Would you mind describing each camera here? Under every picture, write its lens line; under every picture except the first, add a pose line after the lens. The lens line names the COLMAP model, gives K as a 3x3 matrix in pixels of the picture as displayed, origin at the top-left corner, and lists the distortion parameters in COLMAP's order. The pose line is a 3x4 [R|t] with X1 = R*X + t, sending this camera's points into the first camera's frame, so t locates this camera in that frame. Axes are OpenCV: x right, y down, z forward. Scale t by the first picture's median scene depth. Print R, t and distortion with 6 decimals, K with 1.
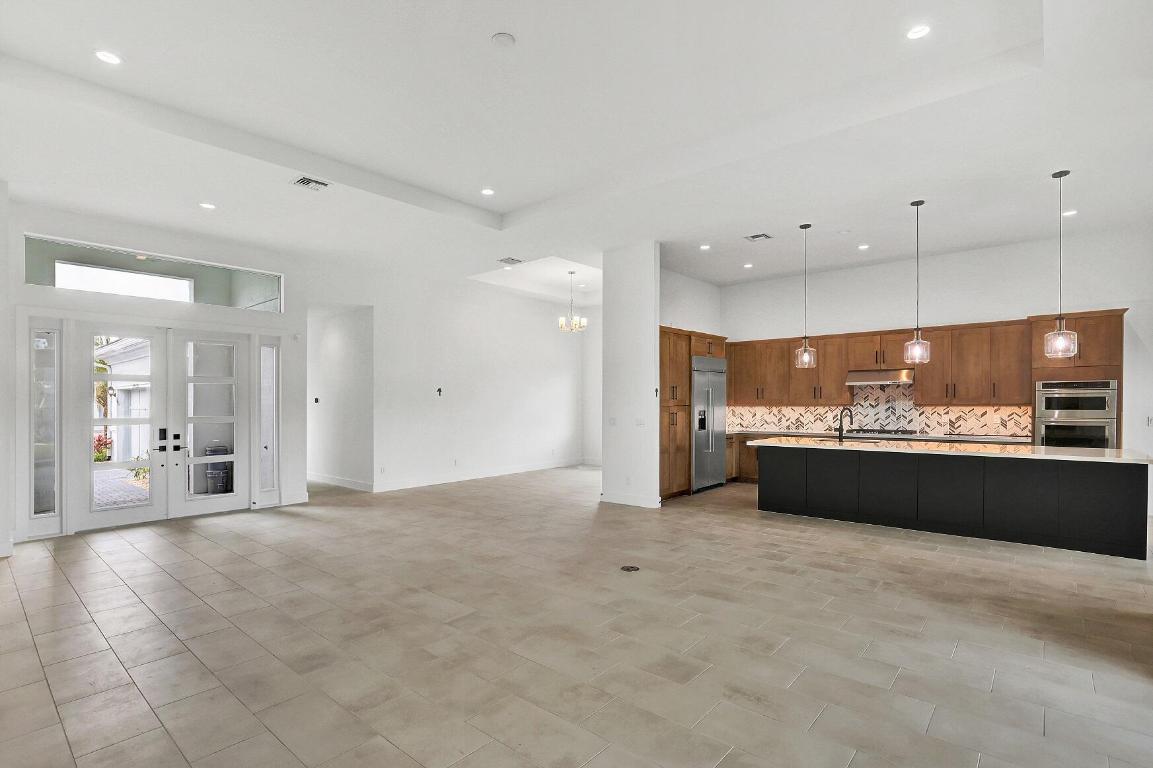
lens RADIAL K [[562.3, 0, 577.6], [0, 562.3, 401.0], [0, 0, 1]] dist [0.000946, 0.000152]
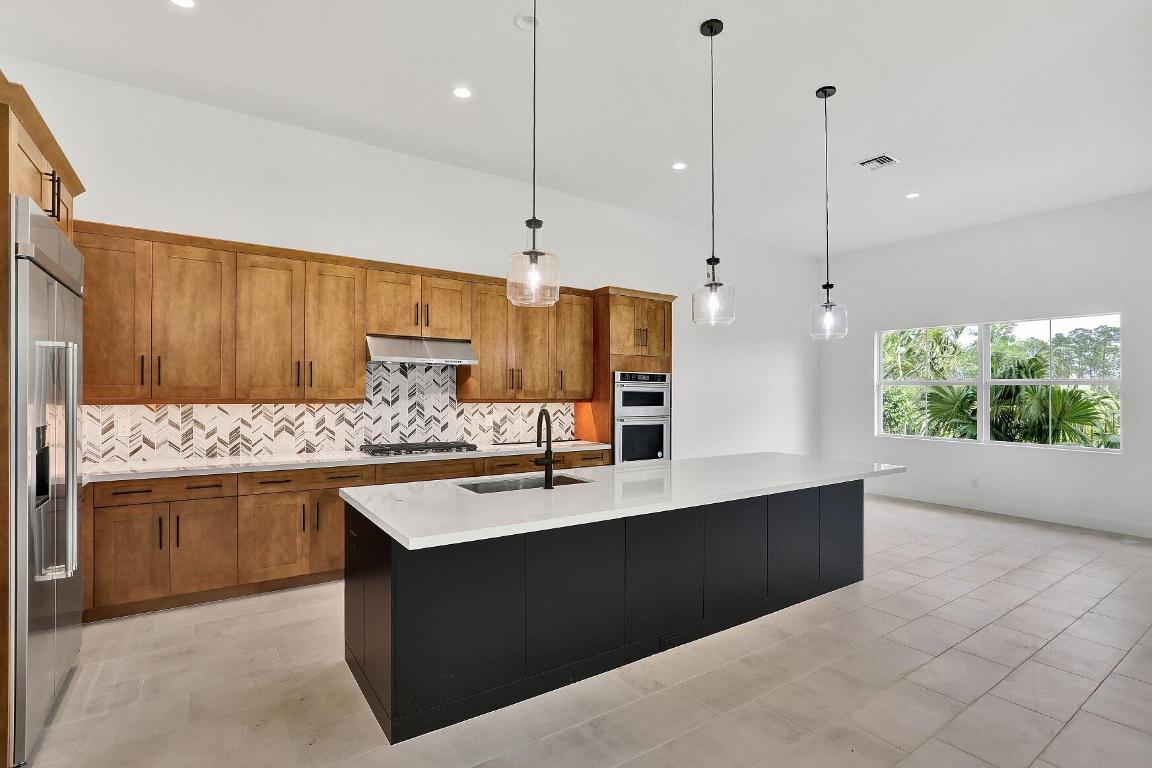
lens RADIAL K [[543.1, 0, 575.8], [0, 543.1, 409.9], [0, 0, 1]] dist [-0.000295, -0.000075]
pose [[0.249585, -0.016719, 0.968209, 0.051368], [-0.009065, 0.999767, 0.019601, 0.004662], [-0.968310, -0.013669, 0.249375, 0.738097]]
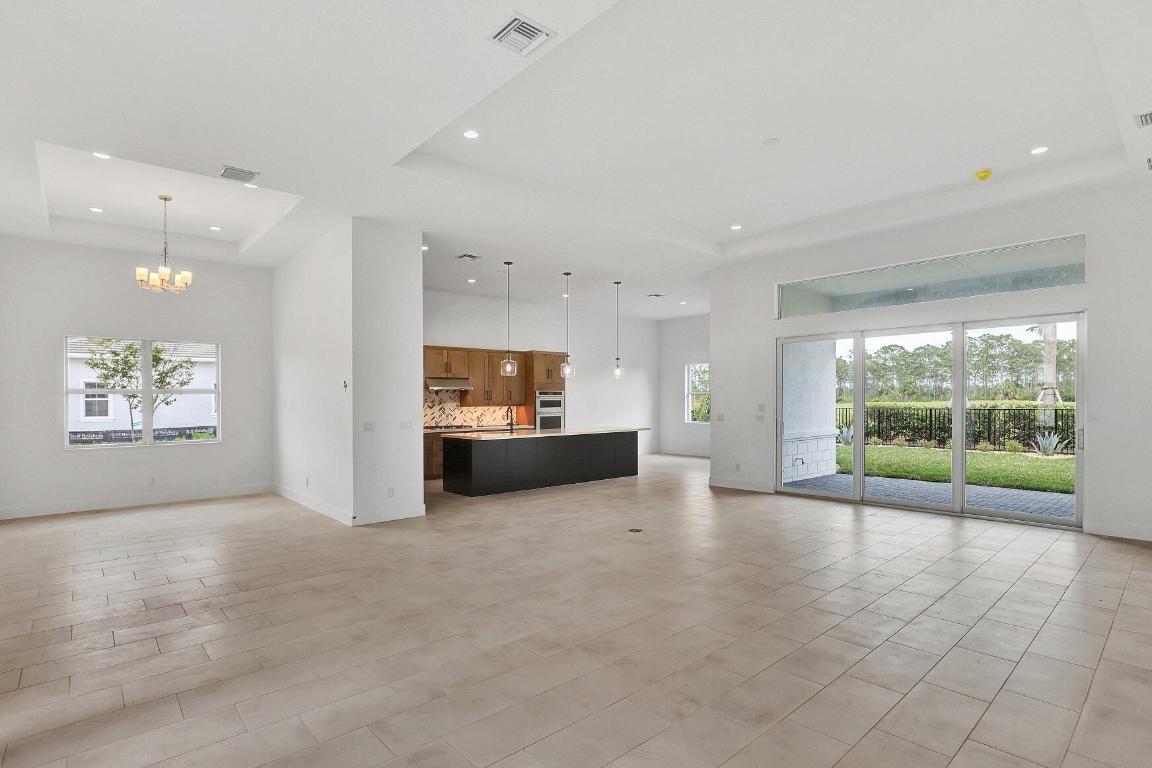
lens RADIAL K [[570.7, 0, 595.3], [0, 570.7, 407.1], [0, 0, 1]] dist [0.000808, 0.000093]
pose [[0.099283, -0.006715, 0.995037, -0.713988], [0.005340, 0.999966, 0.006215, 0.003480], [-0.995045, 0.004697, 0.099316, 0.565633]]
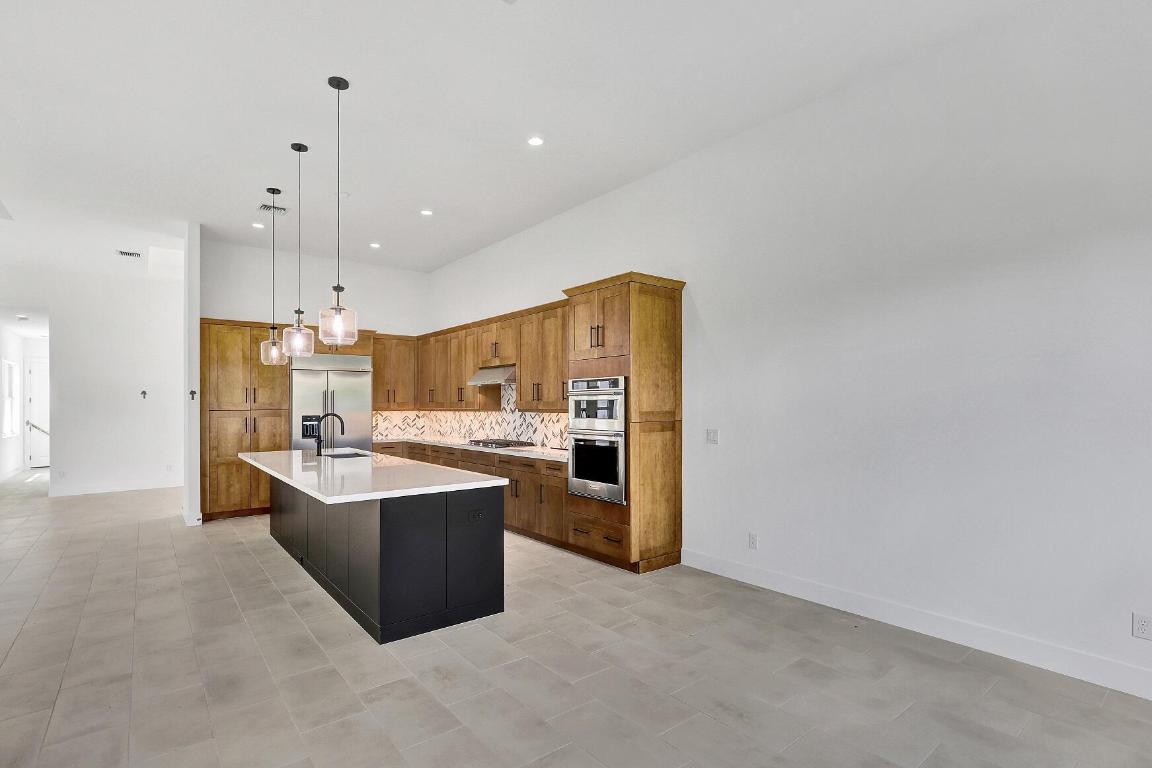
lens RADIAL K [[552.2, 0, 572.6], [0, 552.2, 438.0], [0, 0, 1]] dist [-0.029258, -0.000010]
pose [[0.984129, 0.014142, -0.176887, 0.811517], [-0.003106, 0.998039, 0.062512, -0.002907], [0.177425, -0.060970, 0.982244, 0.246915]]
